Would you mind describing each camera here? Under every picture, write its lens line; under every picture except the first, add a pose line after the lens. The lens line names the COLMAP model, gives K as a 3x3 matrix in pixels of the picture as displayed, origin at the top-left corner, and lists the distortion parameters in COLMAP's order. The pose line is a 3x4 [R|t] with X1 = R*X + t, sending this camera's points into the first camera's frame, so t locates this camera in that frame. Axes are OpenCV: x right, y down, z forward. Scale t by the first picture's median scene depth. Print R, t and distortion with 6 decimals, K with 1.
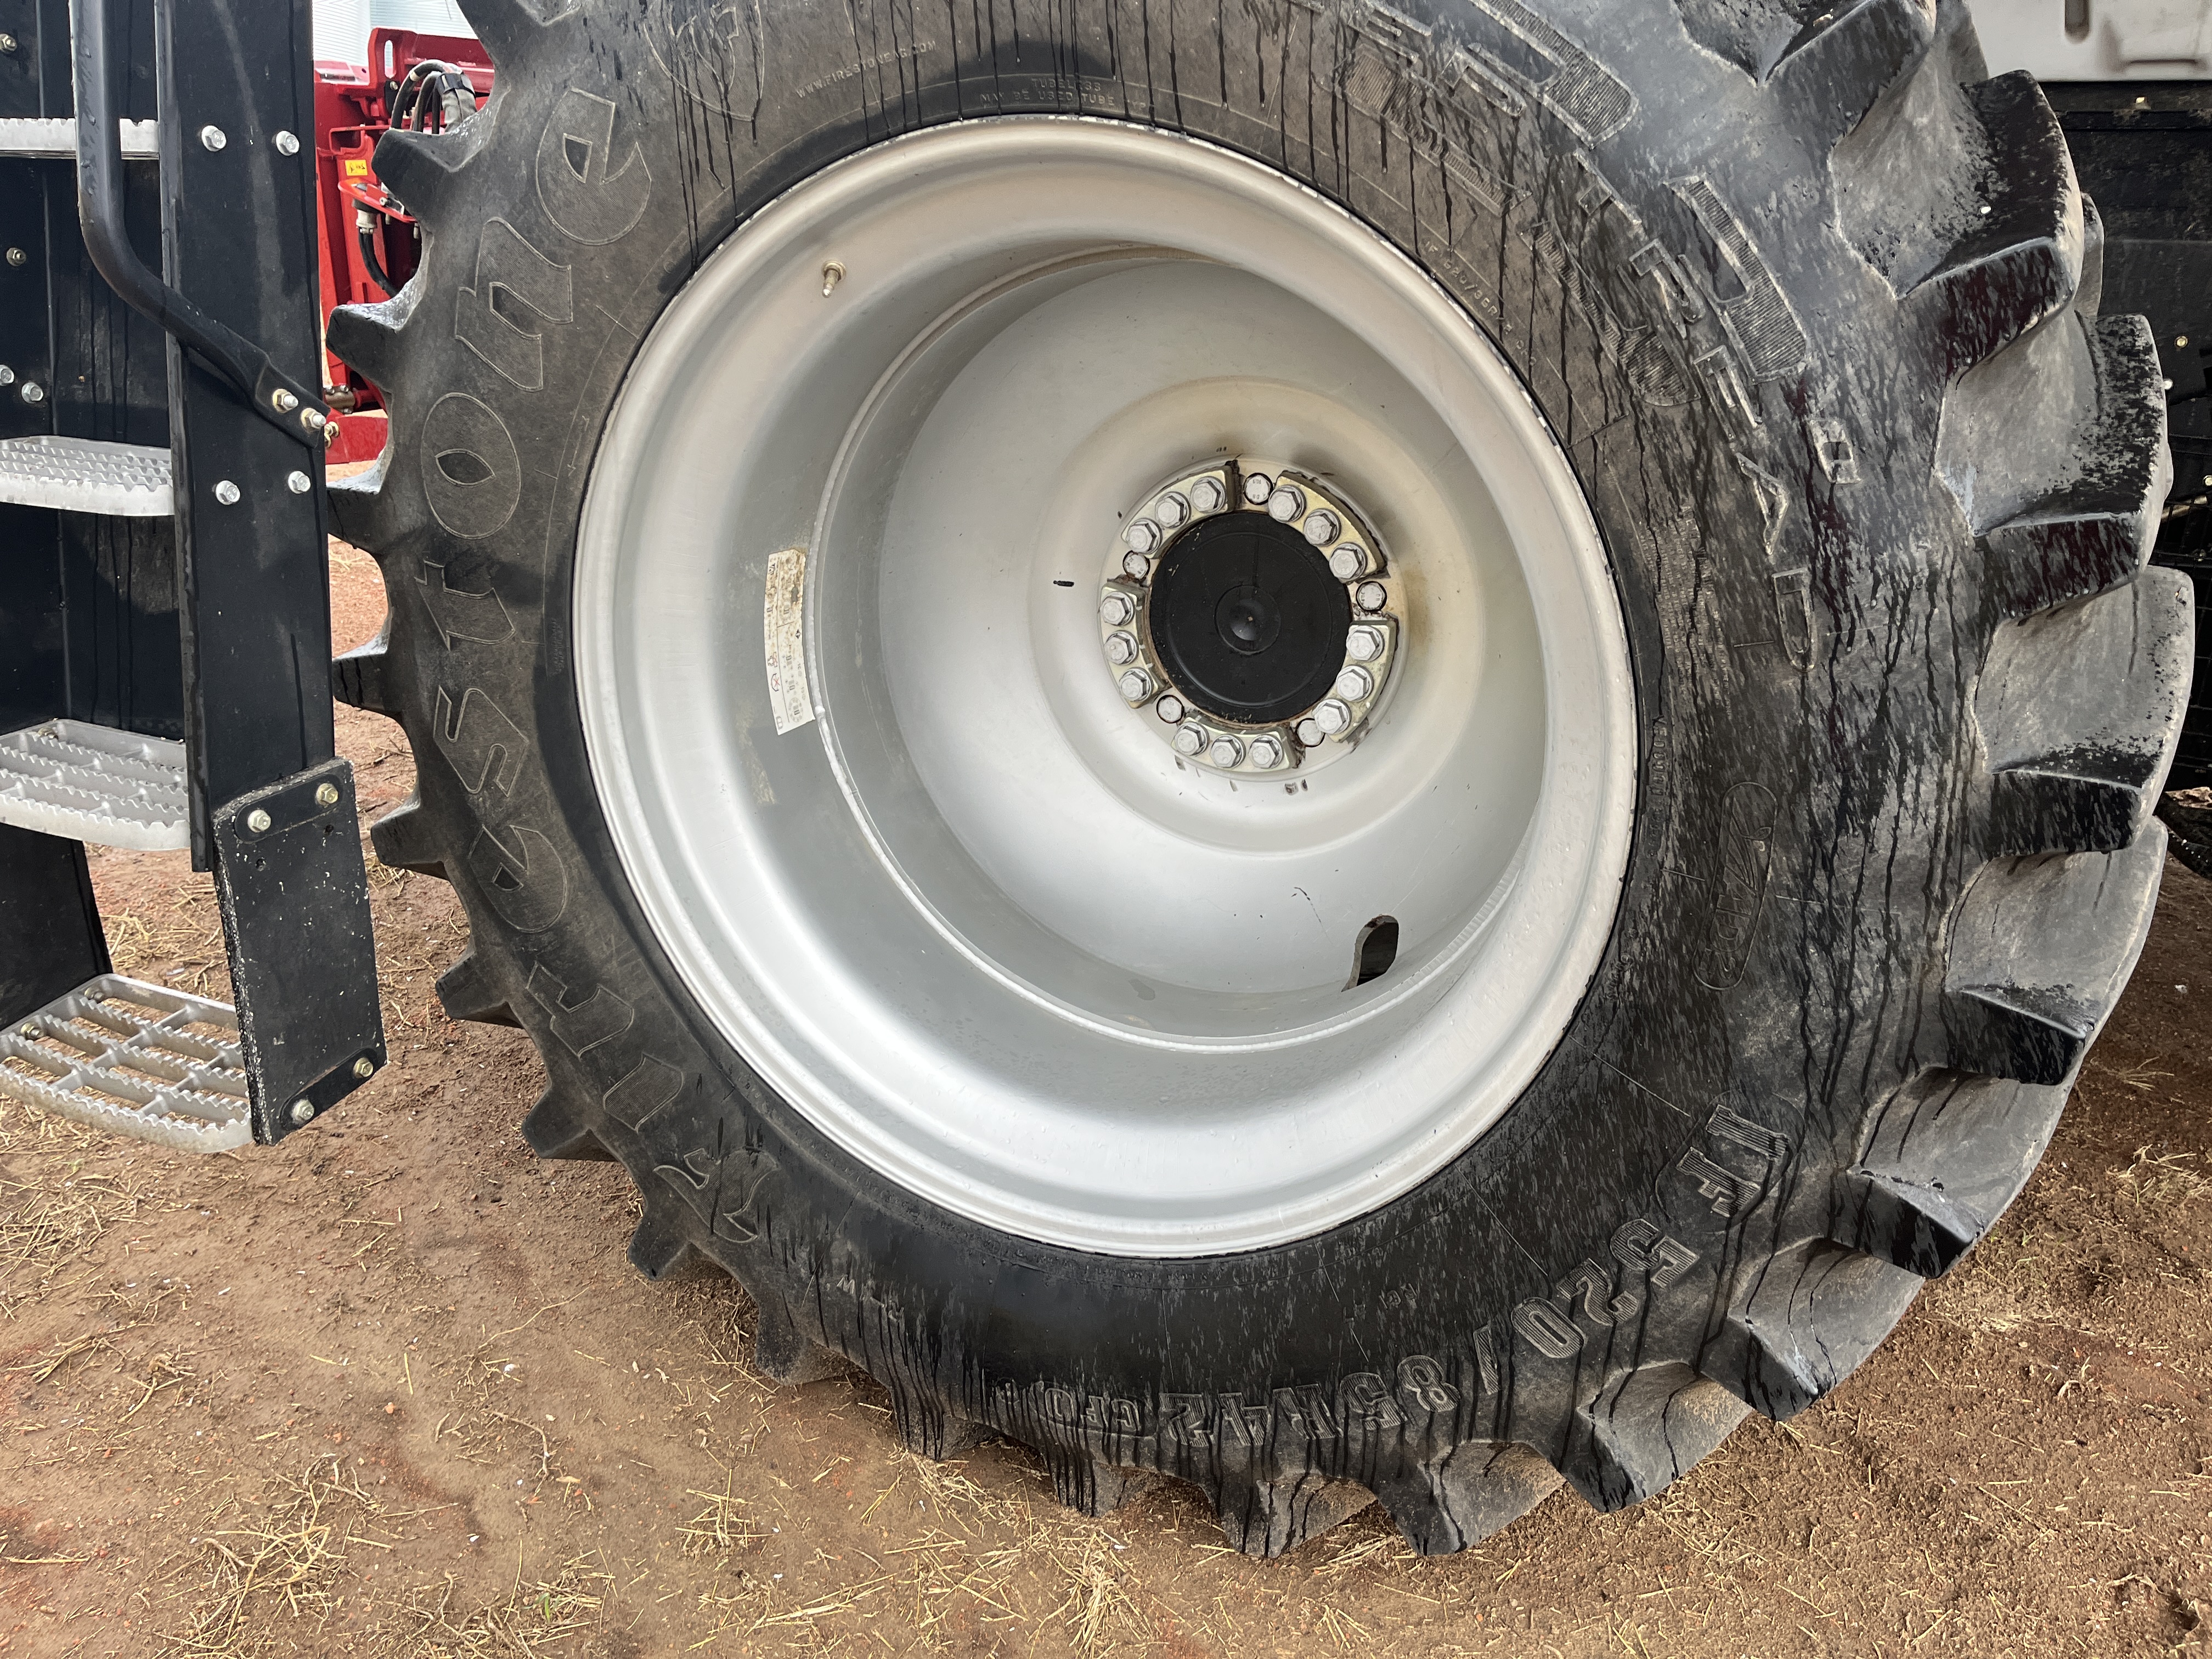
lens RADIAL K [[1630.4, 0, 1103.6], [0, 1630.4, 808.7], [0, 0, 1]] dist [0.066815, -0.059313]
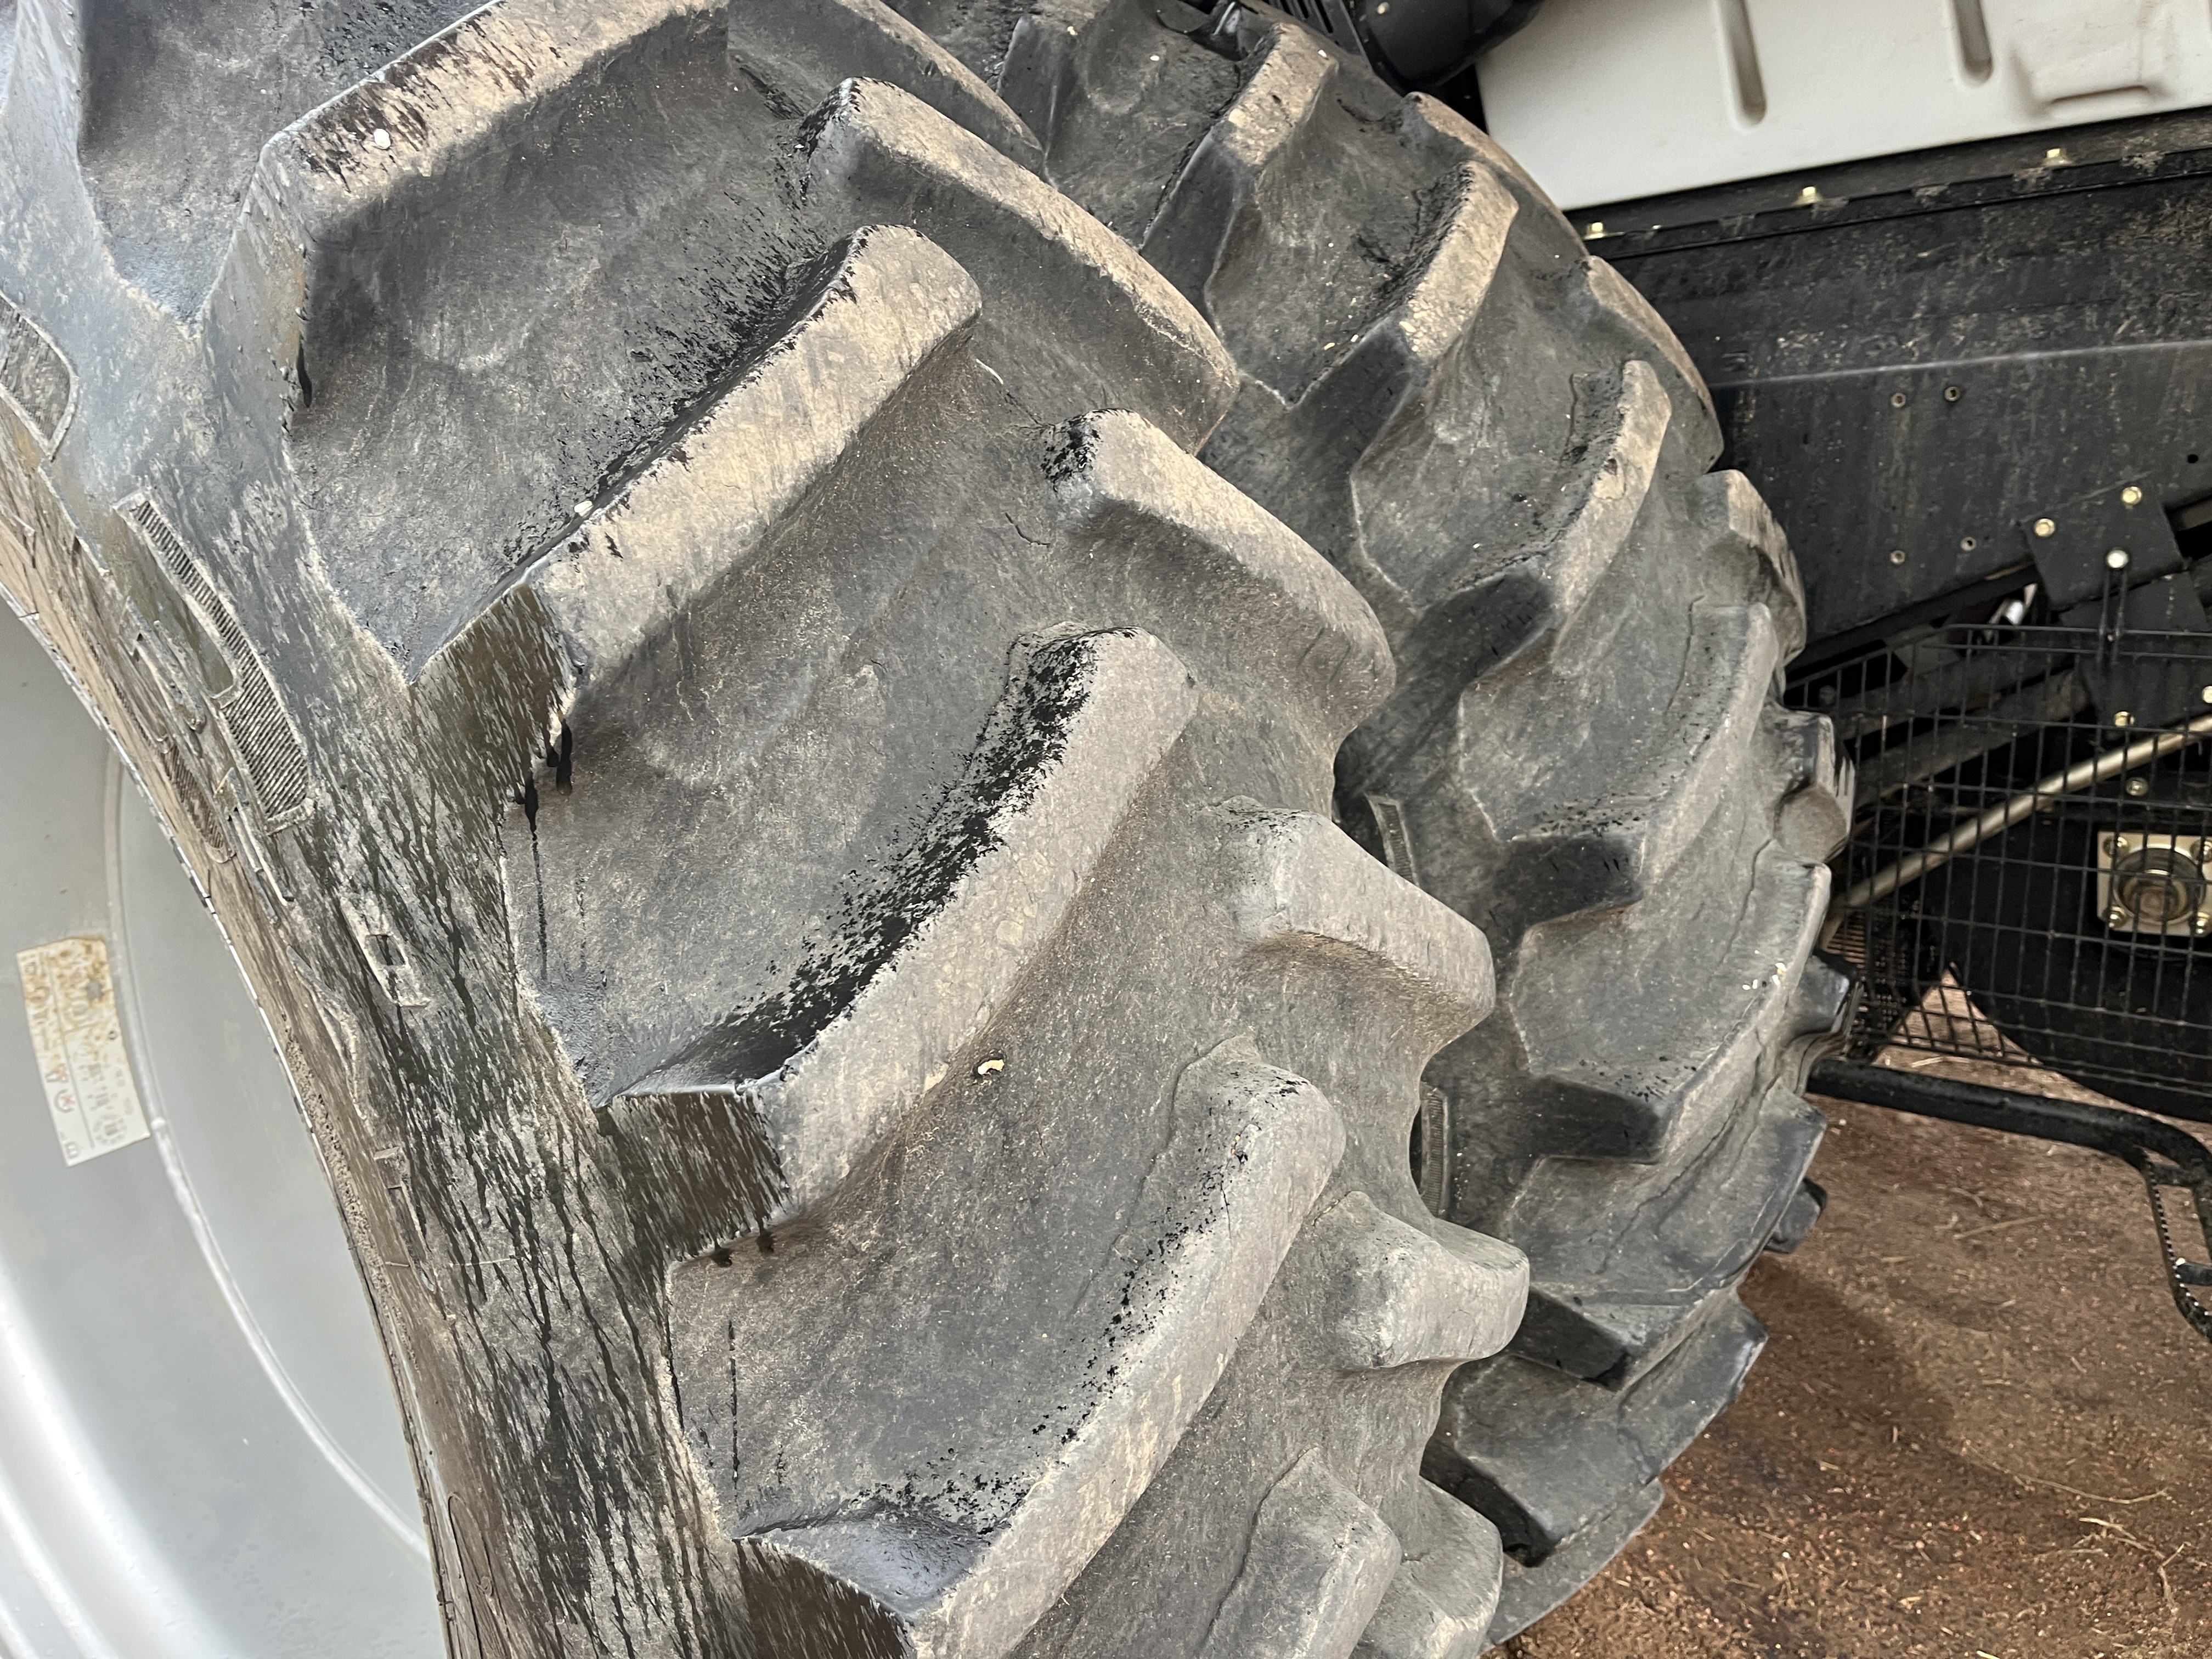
lens RADIAL K [[1661.7, 0, 1119.3], [0, 1661.7, 830.6], [0, 0, 1]] dist [0.058576, -0.076324]
pose [[0.968353, -0.047664, -0.244993, 0.815442], [0.027672, 0.996047, -0.084409, -0.200778], [0.248048, 0.074958, 0.965843, 0.512375]]
